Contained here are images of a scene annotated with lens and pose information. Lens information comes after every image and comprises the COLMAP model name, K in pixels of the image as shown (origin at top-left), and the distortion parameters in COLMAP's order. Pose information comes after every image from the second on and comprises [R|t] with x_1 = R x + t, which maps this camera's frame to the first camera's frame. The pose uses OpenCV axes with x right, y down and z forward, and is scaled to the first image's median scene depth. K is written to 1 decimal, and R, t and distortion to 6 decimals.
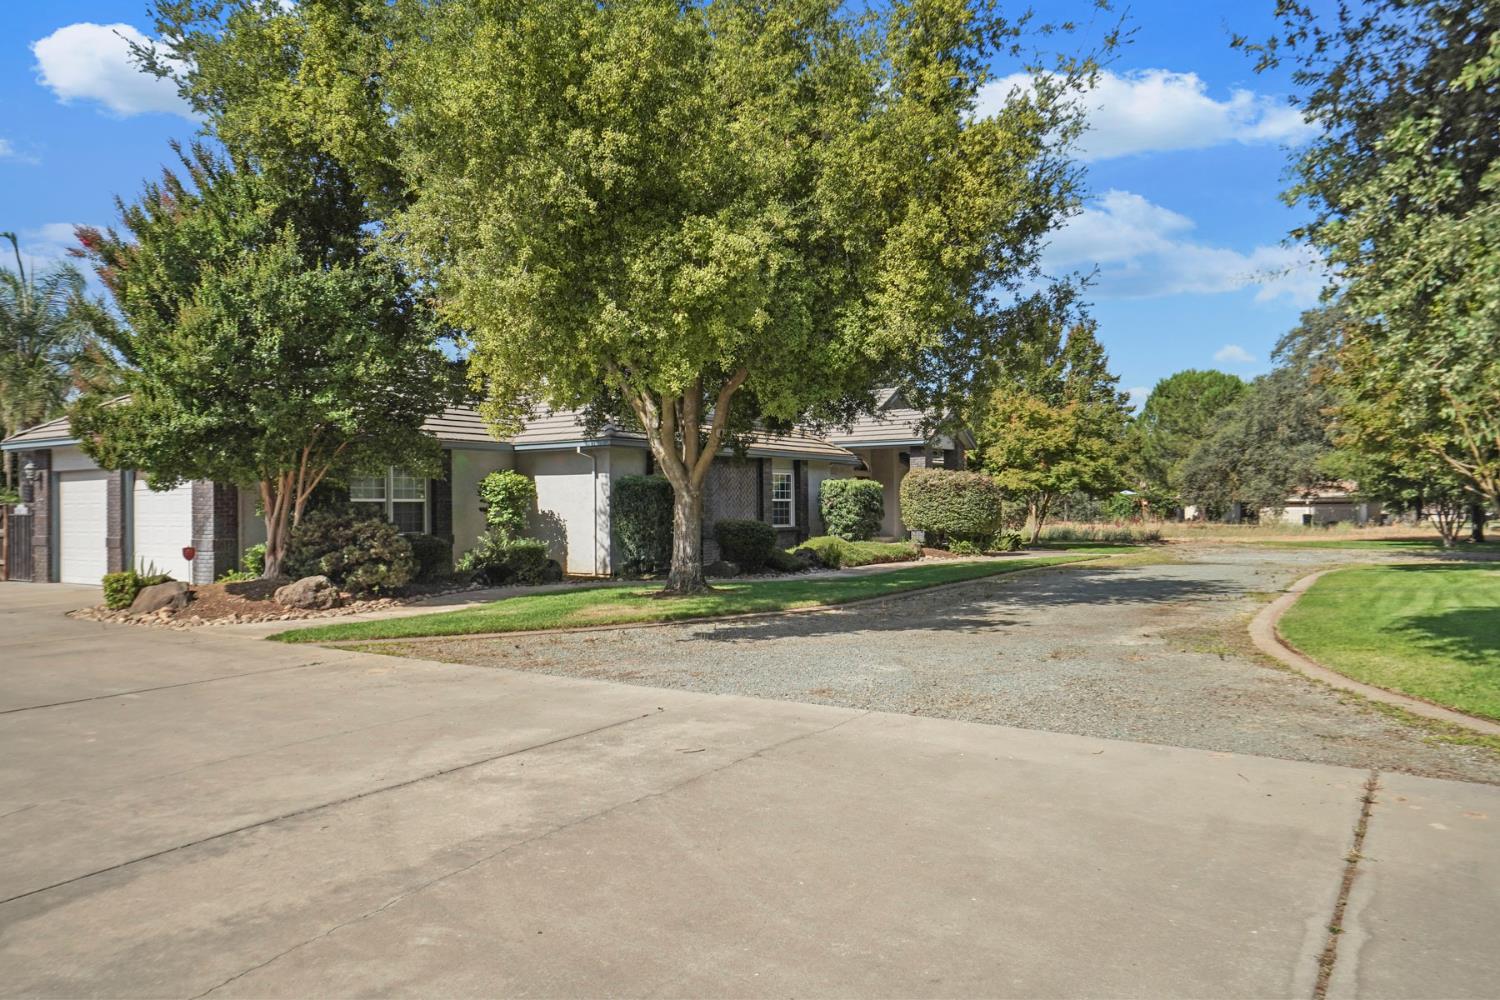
lens RADIAL K [[1003.2, 0, 750.0], [0, 1003.2, 500.0], [0, 0, 1]] dist [0.001738, 0.003121]
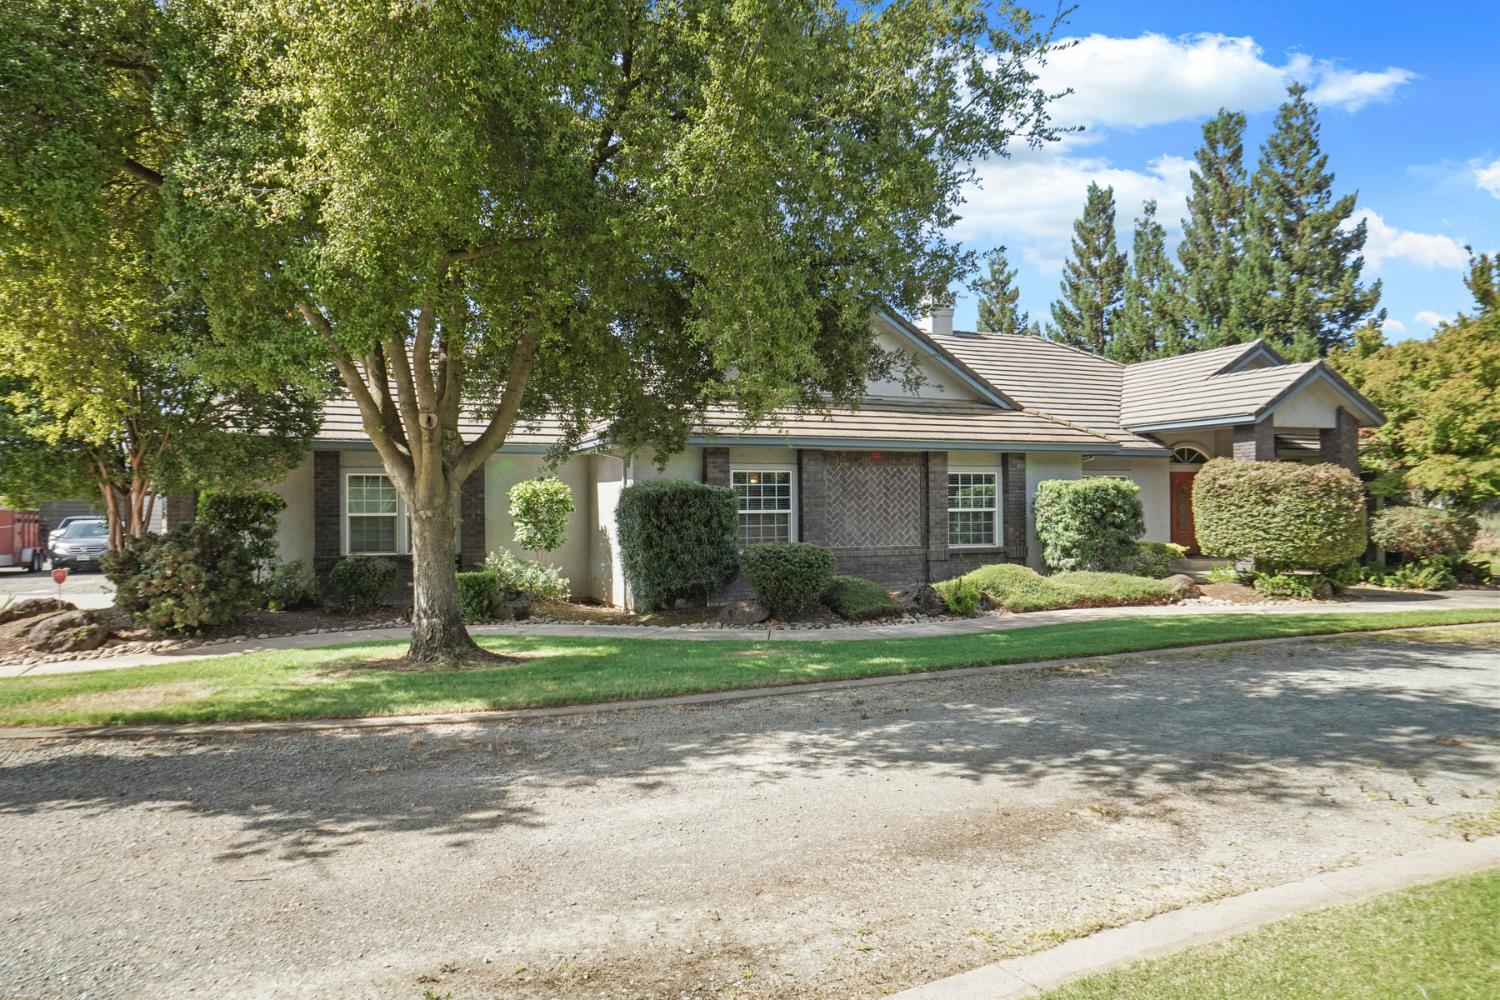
lens RADIAL K [[1003.2, 0, 750.0], [0, 1003.2, 500.0], [0, 0, 1]] dist [0.001738, 0.003121]
pose [[0.838732, -0.005180, -0.544520, 0.286460], [0.008340, 0.999960, 0.003333, -0.010764], [0.544481, -0.007337, 0.838741, 0.311806]]
